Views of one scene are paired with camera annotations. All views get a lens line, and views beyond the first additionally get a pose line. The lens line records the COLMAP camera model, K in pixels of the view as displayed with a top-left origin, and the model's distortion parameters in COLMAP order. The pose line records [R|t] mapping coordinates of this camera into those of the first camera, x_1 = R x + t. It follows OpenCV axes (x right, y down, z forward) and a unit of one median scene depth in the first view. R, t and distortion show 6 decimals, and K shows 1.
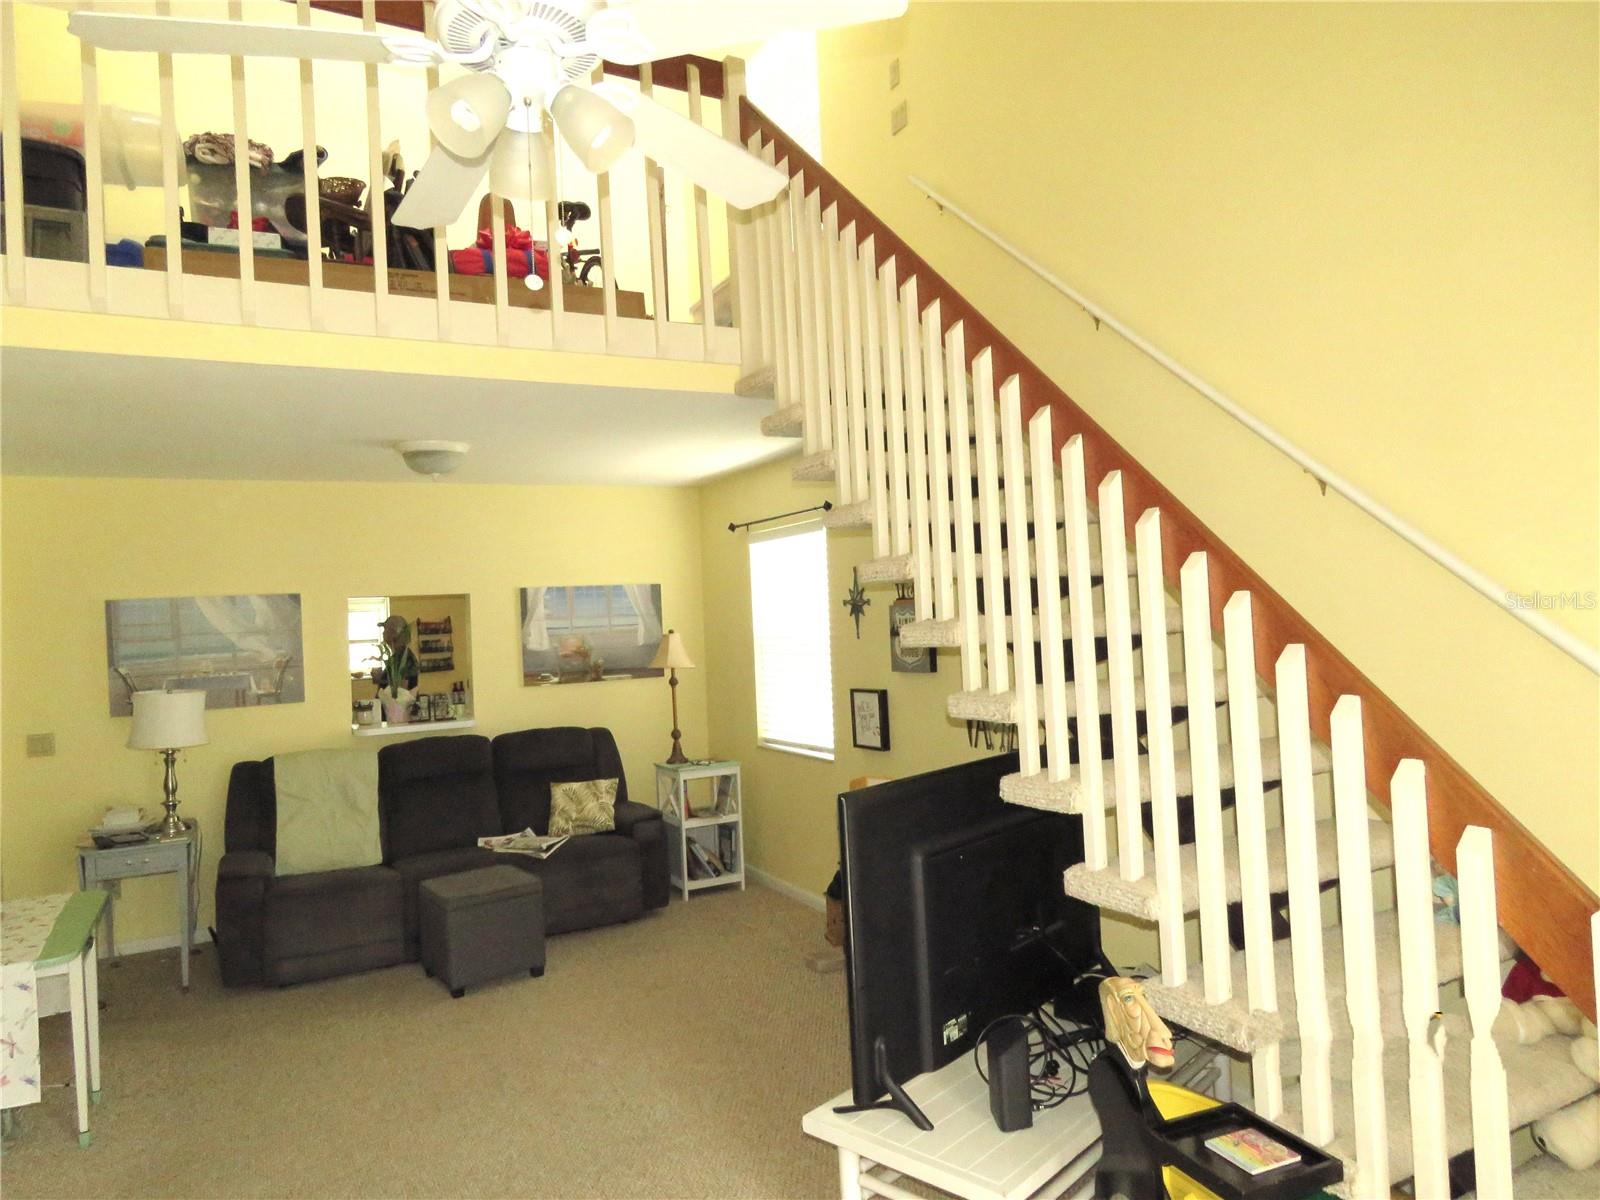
lens RADIAL K [[1024.5, 0, 800.0], [0, 1024.5, 600.0], [0, 0, 1]] dist [-0.010572, 0.018238]
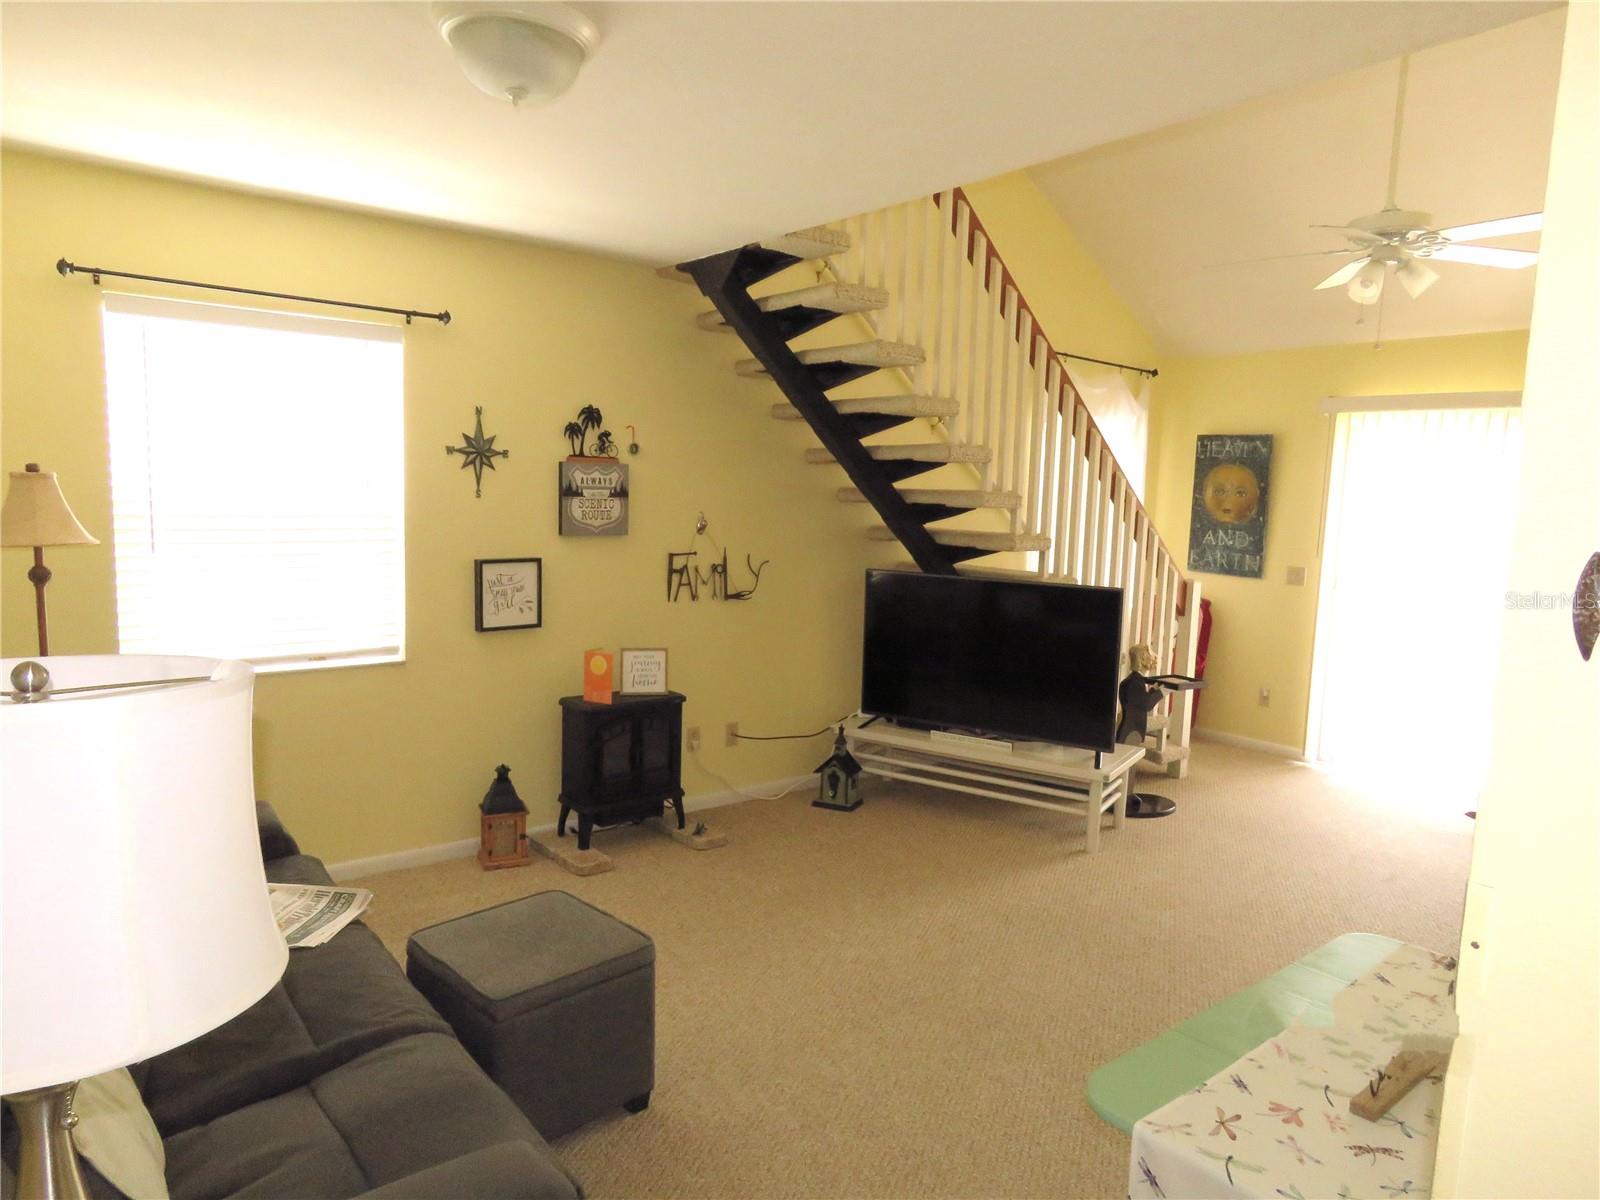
lens RADIAL K [[1024.5, 0, 800.0], [0, 1024.5, 600.0], [0, 0, 1]] dist [-0.010572, 0.018238]
pose [[-0.175699, -0.066353, 0.982205, -0.785492], [-0.037763, 0.997446, 0.060627, 0.059830], [-0.983719, -0.026439, -0.177756, 0.897273]]
